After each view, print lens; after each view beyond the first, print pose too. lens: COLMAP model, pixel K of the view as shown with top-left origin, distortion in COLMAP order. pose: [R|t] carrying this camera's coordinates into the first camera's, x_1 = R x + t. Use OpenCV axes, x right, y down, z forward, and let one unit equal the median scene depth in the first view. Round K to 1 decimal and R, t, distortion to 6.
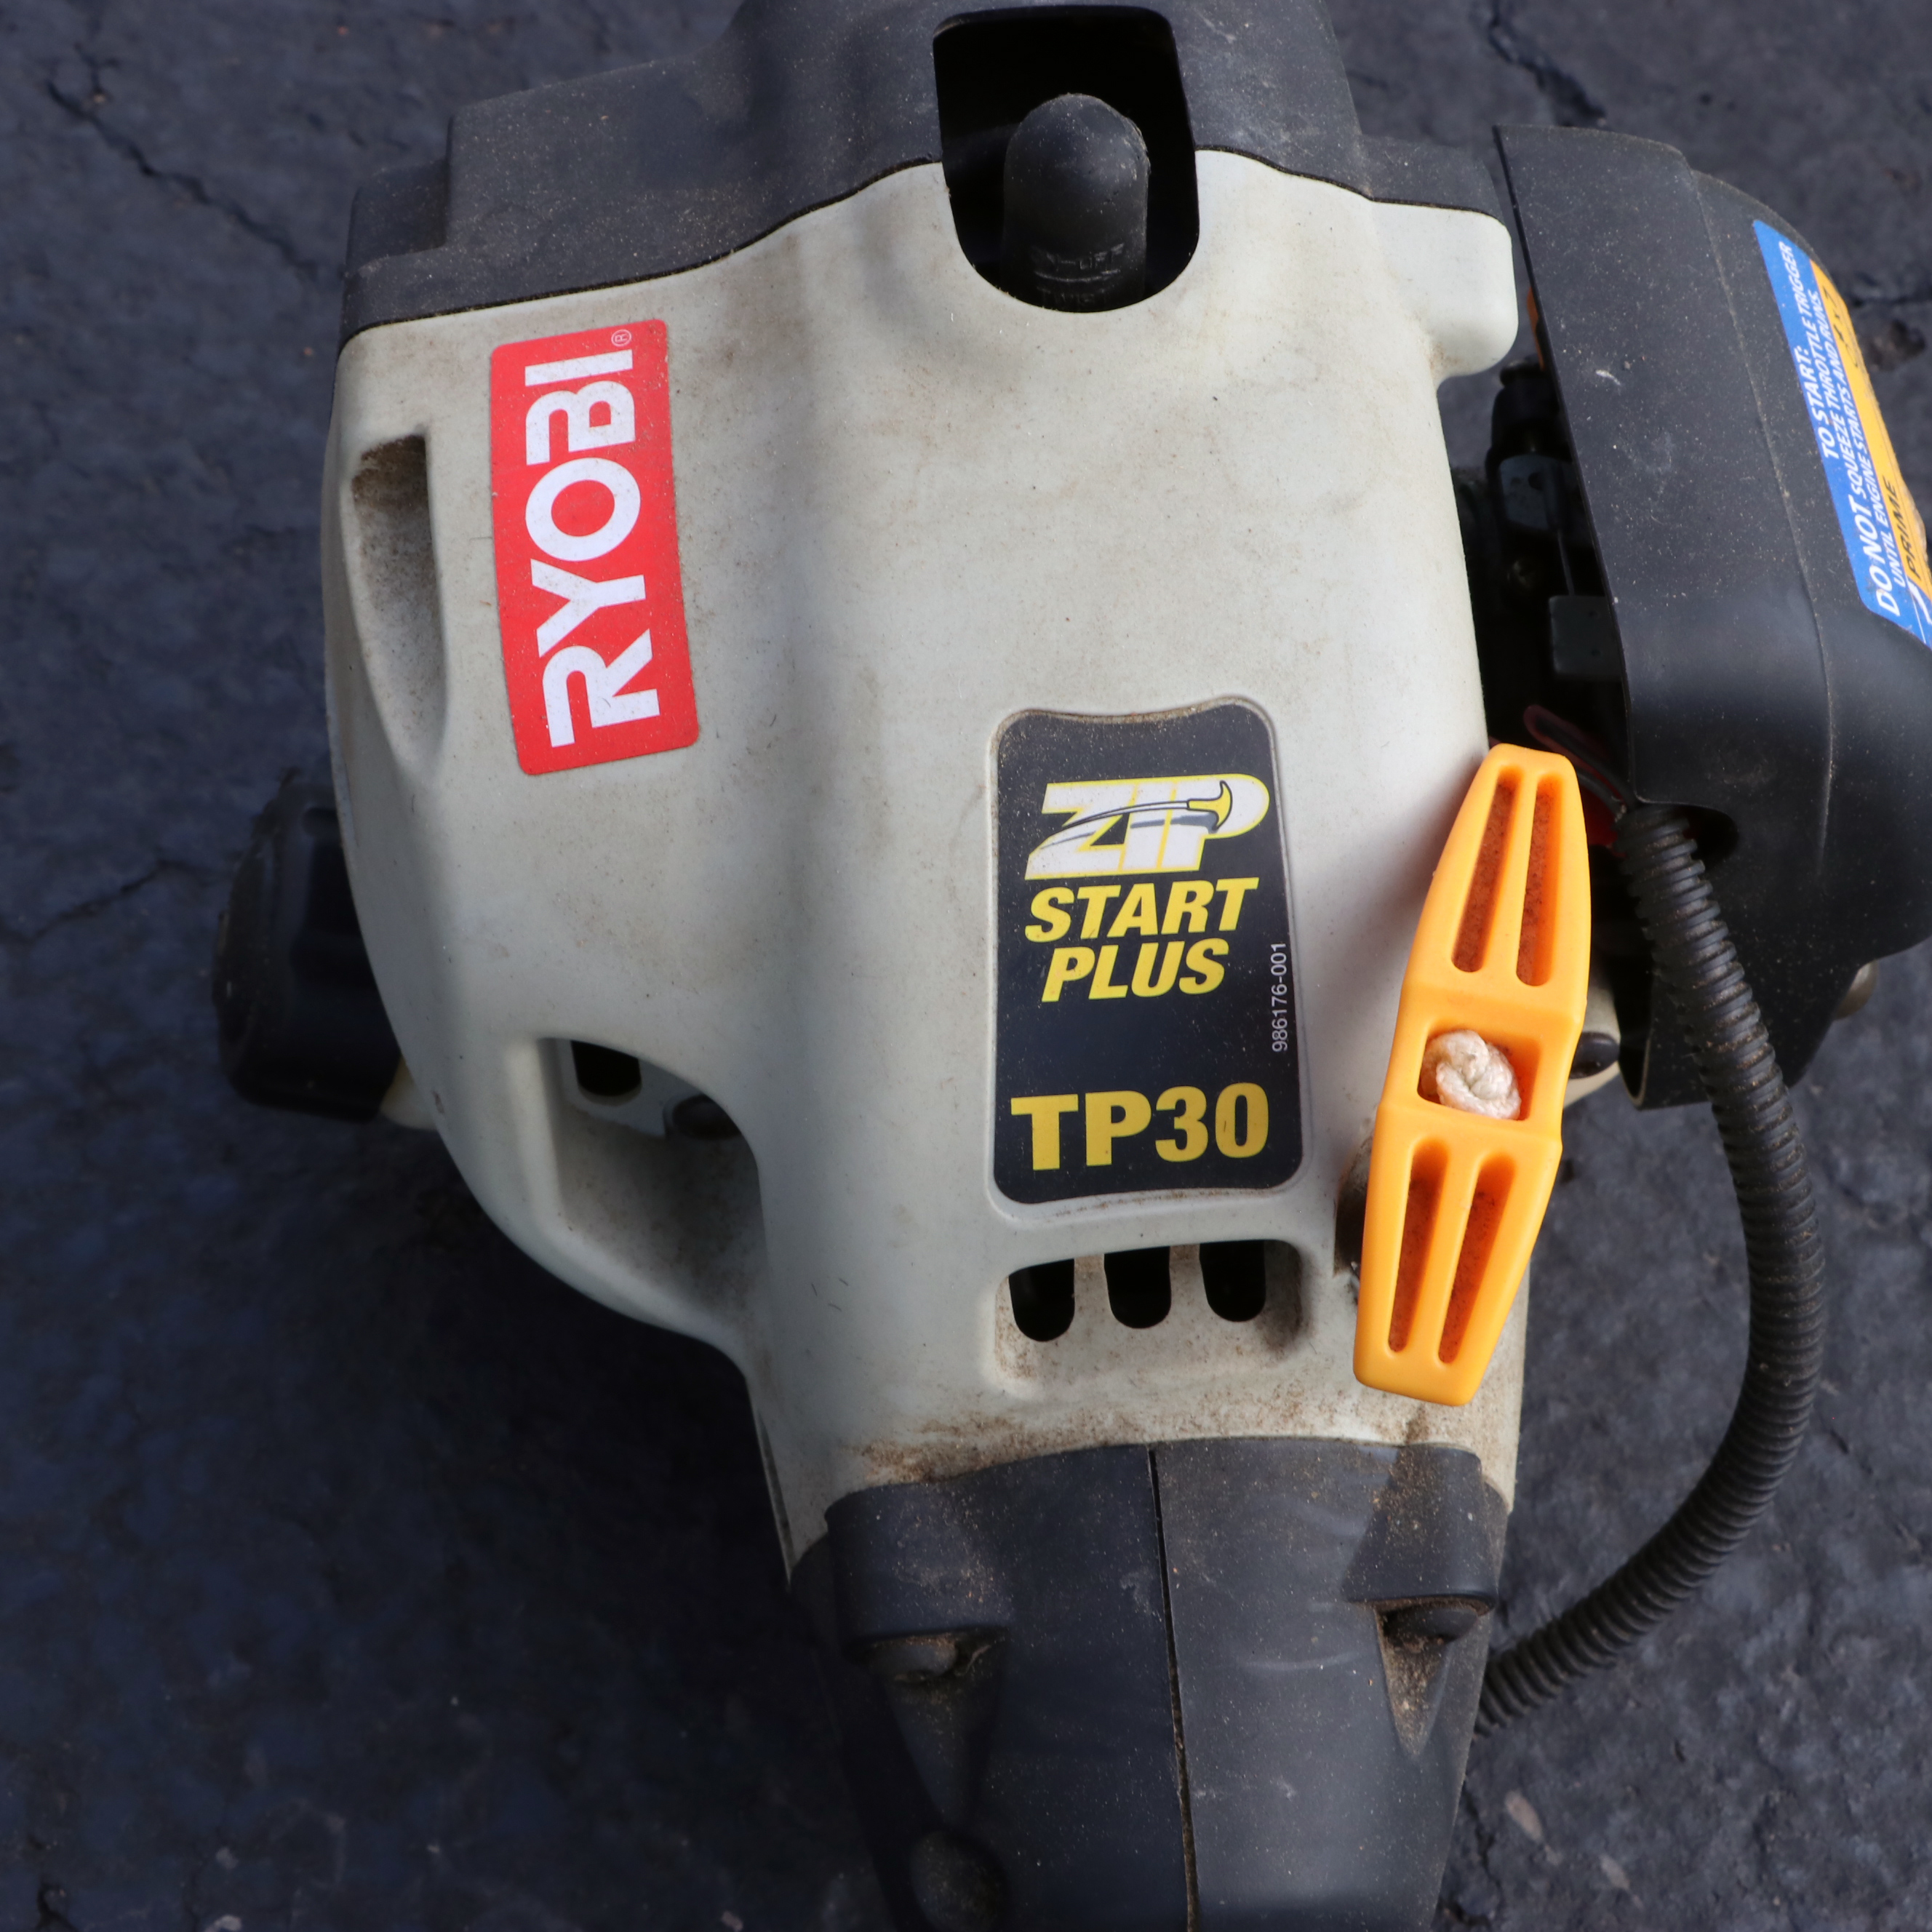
lens RADIAL K [[2662.1, 0, 971.8], [0, 2662.1, 980.4], [0, 0, 1]] dist [-0.088959, 0.000000]
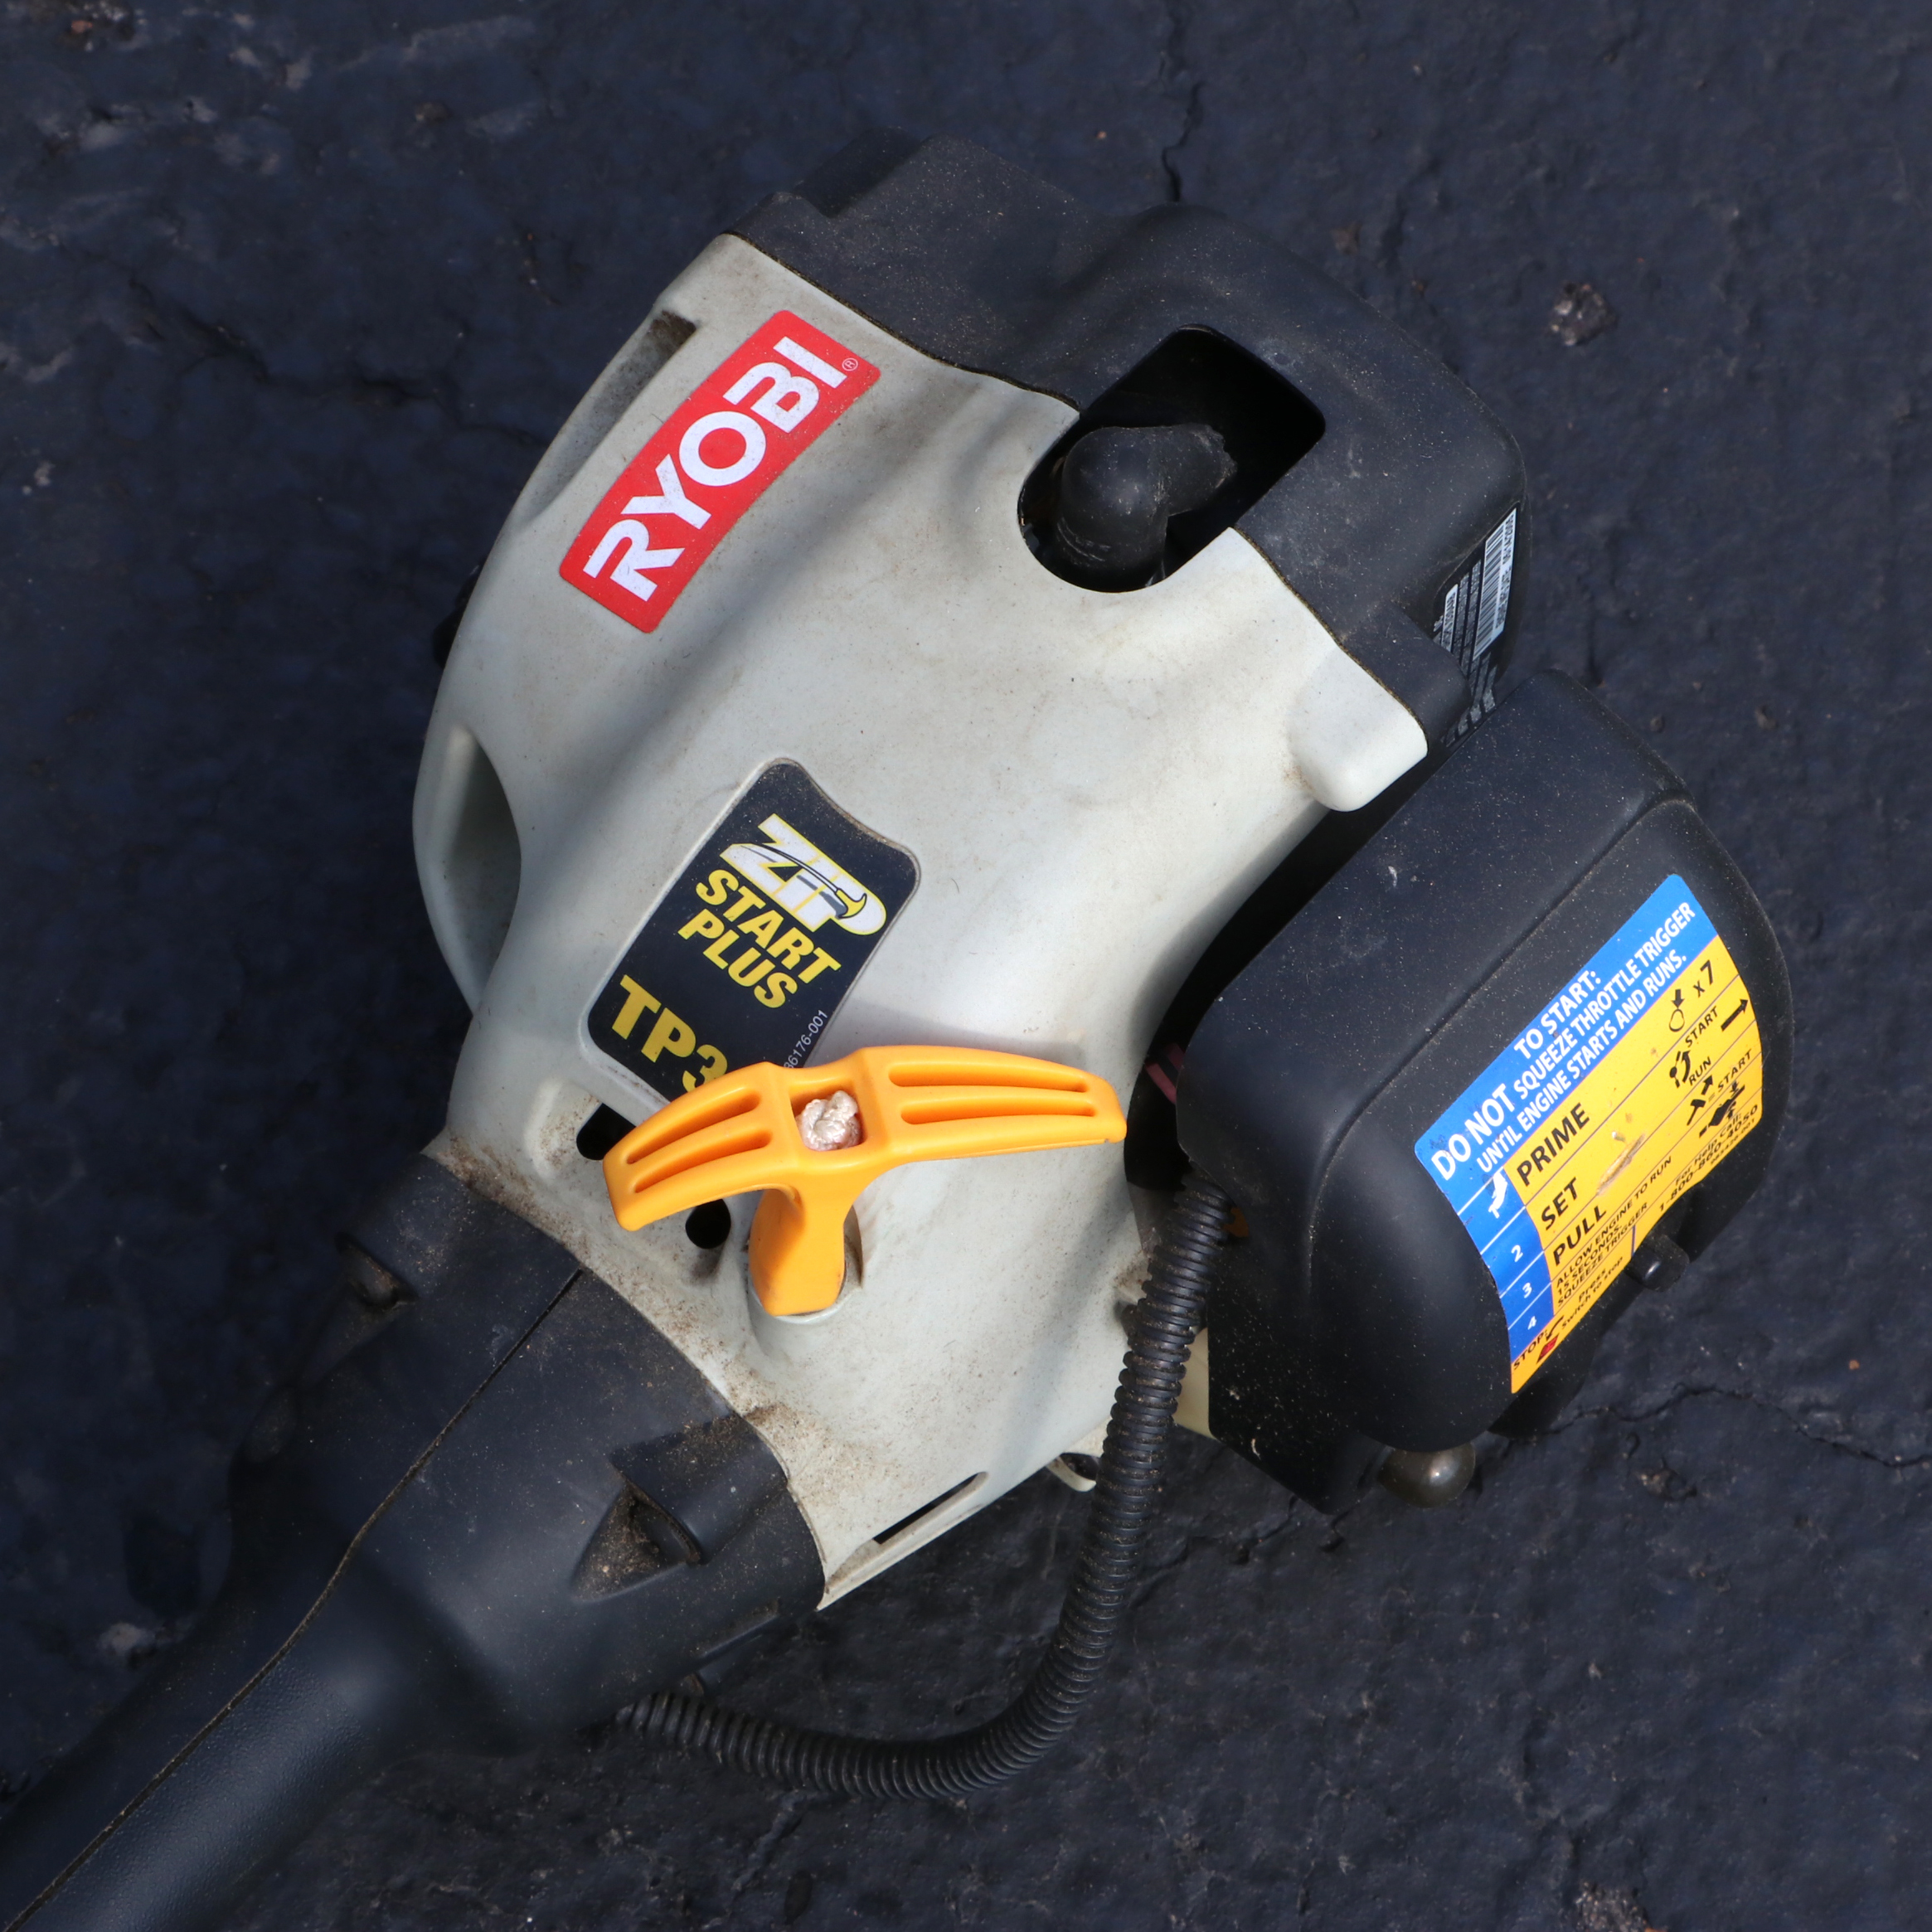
lens RADIAL K [[4264.4, 0, 968.3], [0, 4264.4, 959.7], [0, 0, 1]] dist [0.066825, 0.000000]
pose [[0.706863, 0.649408, -0.280383, 0.713410], [-0.647884, 0.753486, 0.111827, -0.305396], [0.283886, 0.102609, 0.953352, -0.993510]]
